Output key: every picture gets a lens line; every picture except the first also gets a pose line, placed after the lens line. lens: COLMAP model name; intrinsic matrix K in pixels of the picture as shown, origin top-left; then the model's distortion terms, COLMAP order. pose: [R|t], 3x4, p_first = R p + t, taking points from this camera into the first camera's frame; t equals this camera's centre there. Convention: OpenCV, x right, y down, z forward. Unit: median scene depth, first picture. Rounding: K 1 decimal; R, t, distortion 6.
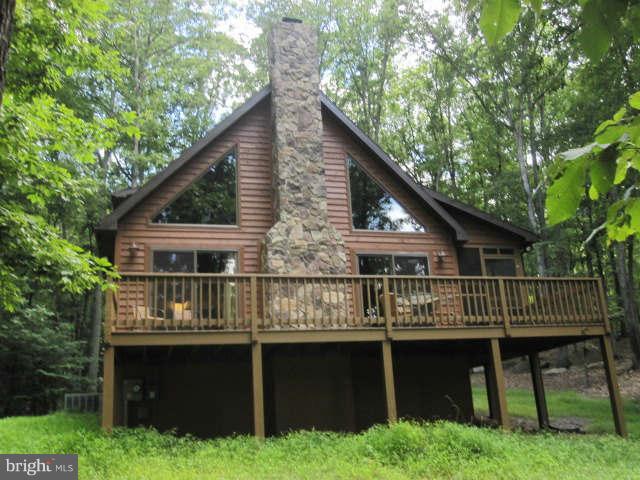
lens RADIAL K [[617.0, 0, 320.0], [0, 617.0, 240.0], [0, 0, 1]] dist [-0.091793, 0.059001]
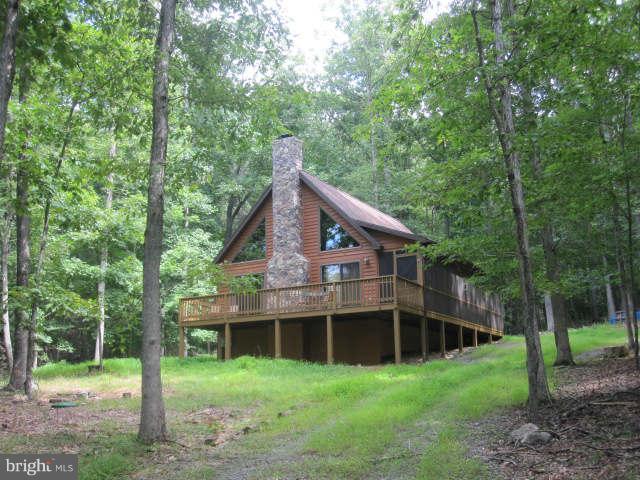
lens RADIAL K [[617.0, 0, 320.0], [0, 617.0, 240.0], [0, 0, 1]] dist [-0.091793, 0.059001]
pose [[0.699875, -0.125780, -0.703104, 1.410188], [0.183247, 0.983045, 0.006546, -0.067766], [0.690359, -0.133423, 0.711057, -0.263404]]
